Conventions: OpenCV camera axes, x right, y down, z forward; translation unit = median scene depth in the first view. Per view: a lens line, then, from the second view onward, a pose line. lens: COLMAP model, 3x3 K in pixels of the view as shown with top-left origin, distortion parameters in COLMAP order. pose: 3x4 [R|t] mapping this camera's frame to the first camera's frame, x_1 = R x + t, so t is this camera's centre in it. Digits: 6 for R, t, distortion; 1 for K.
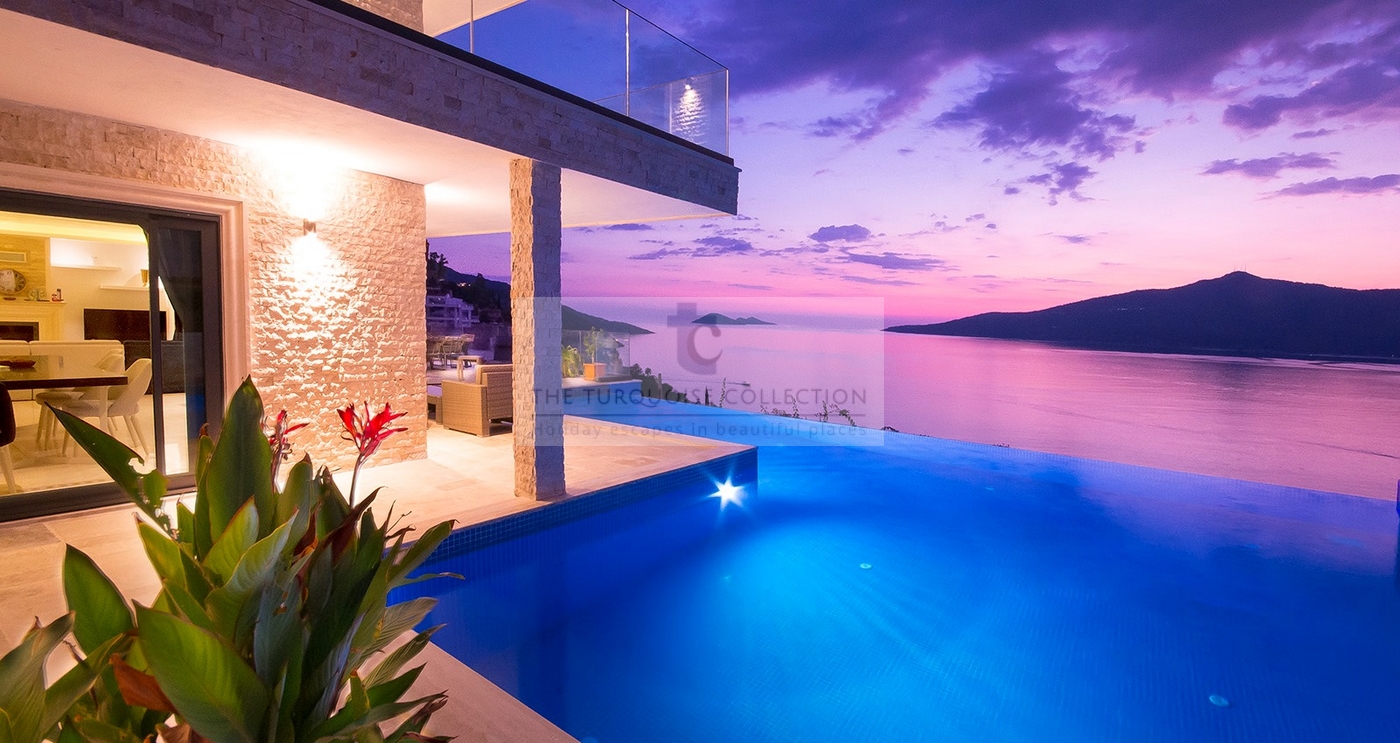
lens RADIAL K [[621.3, 0, 710.4], [0, 621.3, 383.8], [0, 0, 1]] dist [0.000474, 0.000700]
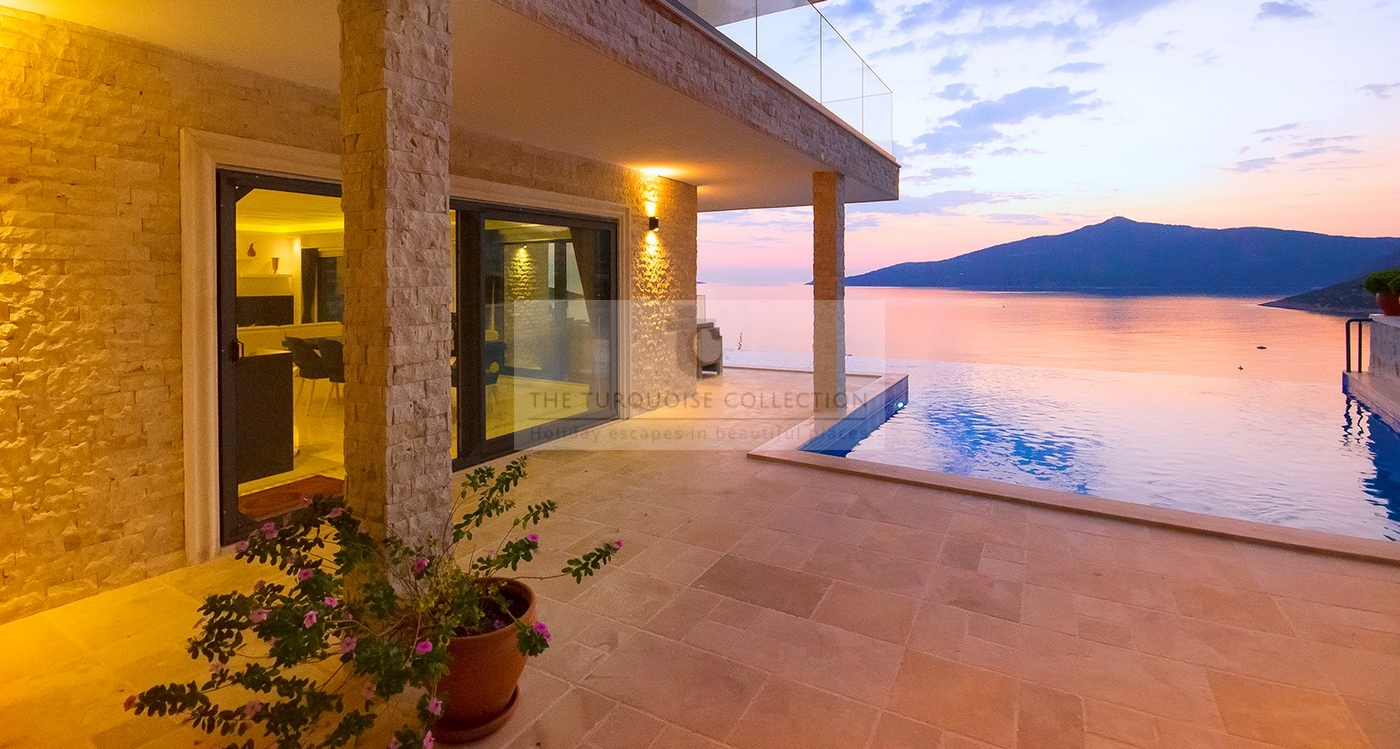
lens RADIAL K [[624.1, 0, 698.2], [0, 624.1, 365.3], [0, 0, 1]] dist [0.000146, 0.000178]
pose [[0.990713, -0.062107, 0.120959, -0.708923], [0.058119, 0.997652, 0.036231, 0.012116], [-0.122925, -0.028865, 0.991996, -0.357068]]
